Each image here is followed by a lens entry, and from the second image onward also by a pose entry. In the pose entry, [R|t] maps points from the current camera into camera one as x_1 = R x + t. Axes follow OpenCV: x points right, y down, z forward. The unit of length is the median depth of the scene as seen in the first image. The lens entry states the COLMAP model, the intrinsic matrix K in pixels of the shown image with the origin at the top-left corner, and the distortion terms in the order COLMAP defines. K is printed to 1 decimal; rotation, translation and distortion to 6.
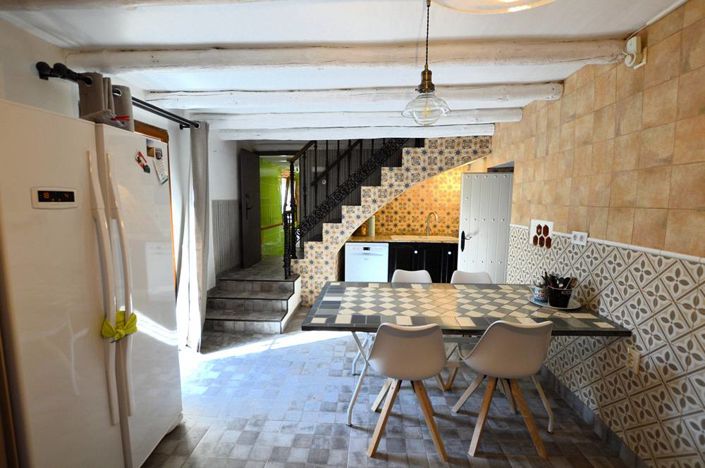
lens RADIAL K [[320.6, 0, 351.0], [0, 320.6, 237.0], [0, 0, 1]] dist [-0.027721, 0.000810]
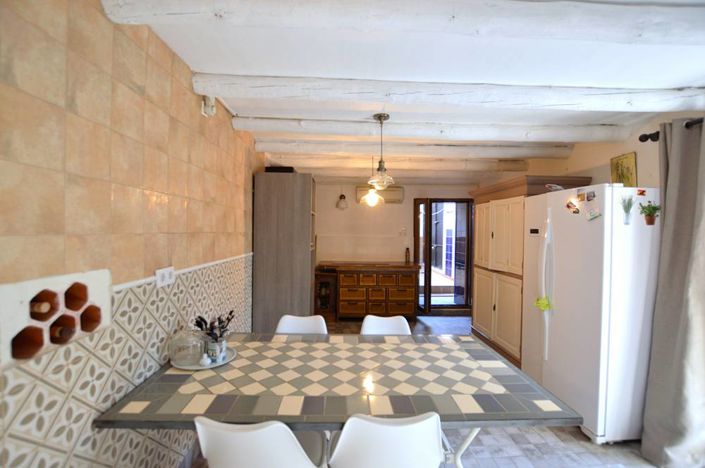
lens RADIAL K [[320.6, 0, 351.0], [0, 320.6, 237.0], [0, 0, 1]] dist [-0.027721, 0.000810]
pose [[-0.993599, -0.013774, -0.112125, 0.366152], [-0.028338, 0.991193, 0.129355, -0.190292], [0.109356, 0.131704, -0.985239, 1.712680]]
